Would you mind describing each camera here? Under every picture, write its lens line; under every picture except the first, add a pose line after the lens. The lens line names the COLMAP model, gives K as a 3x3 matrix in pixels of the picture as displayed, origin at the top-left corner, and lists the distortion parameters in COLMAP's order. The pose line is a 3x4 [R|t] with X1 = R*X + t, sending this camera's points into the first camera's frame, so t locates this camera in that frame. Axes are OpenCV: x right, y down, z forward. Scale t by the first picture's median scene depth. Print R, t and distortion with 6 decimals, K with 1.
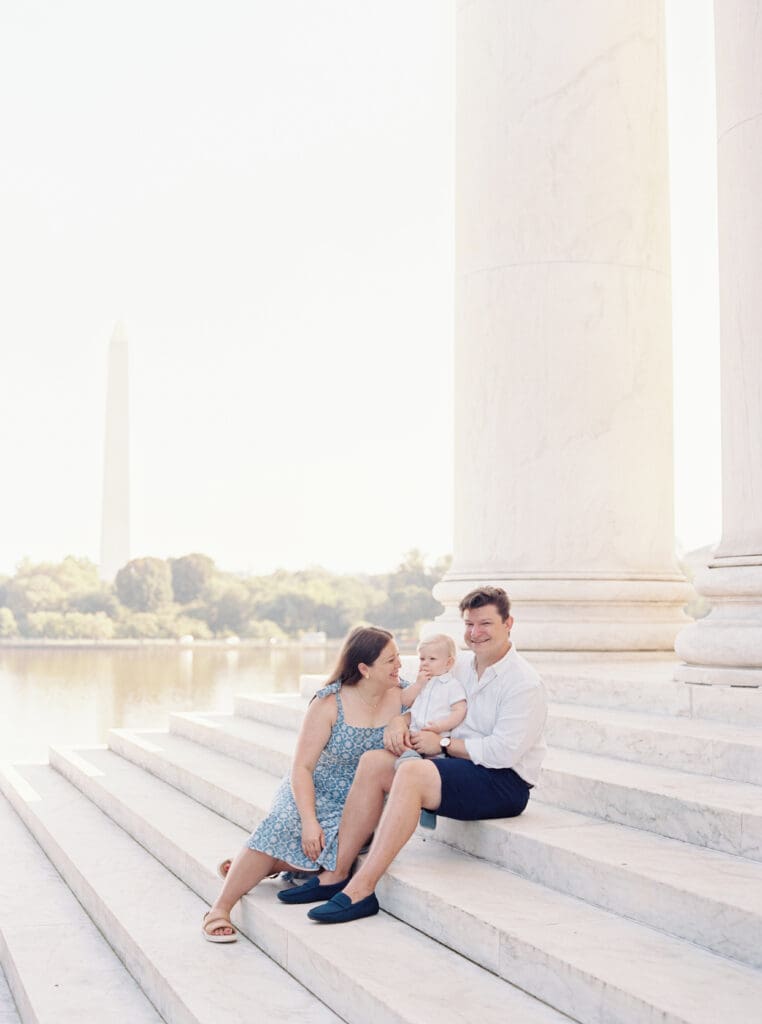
lens RADIAL K [[1613.9, 0, 381.0], [0, 1613.9, 512.0], [0, 0, 1]] dist [-0.013983, -0.757415]
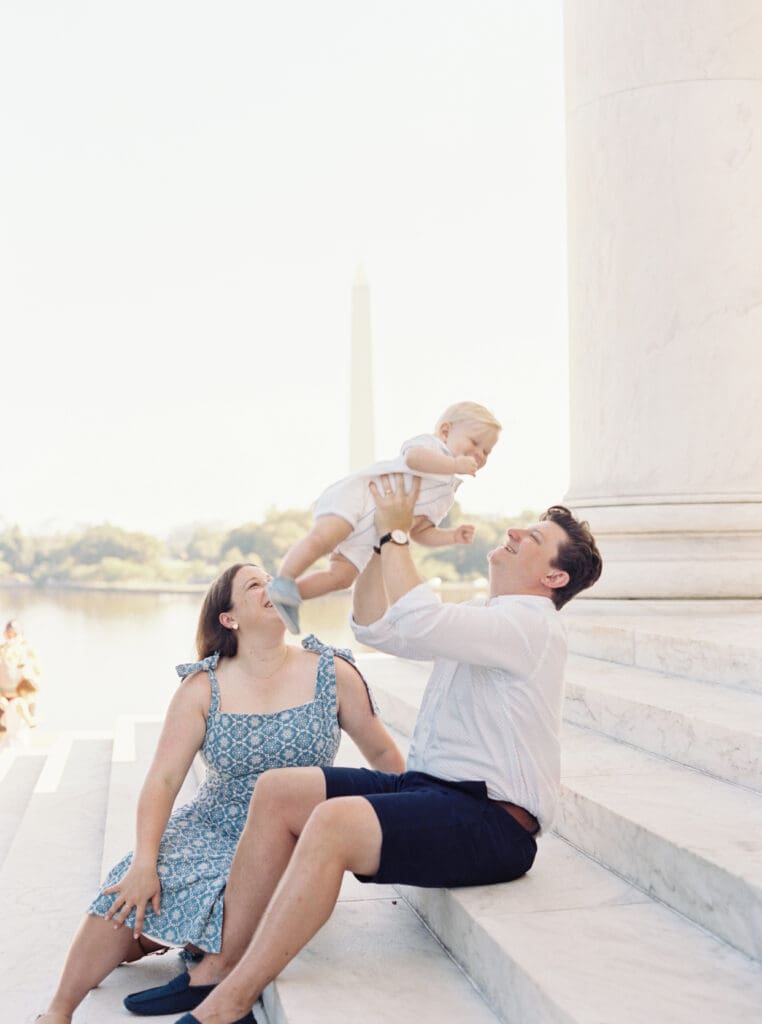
lens RADIAL K [[1571.6, 0, 381.0], [0, 1571.6, 512.0], [0, 0, 1]] dist [0.026279, -0.751827]
pose [[0.985336, -0.023904, -0.168942, 0.105302], [0.029864, 0.999015, 0.032825, 0.020969], [0.167991, -0.037389, 0.985079, 0.308144]]
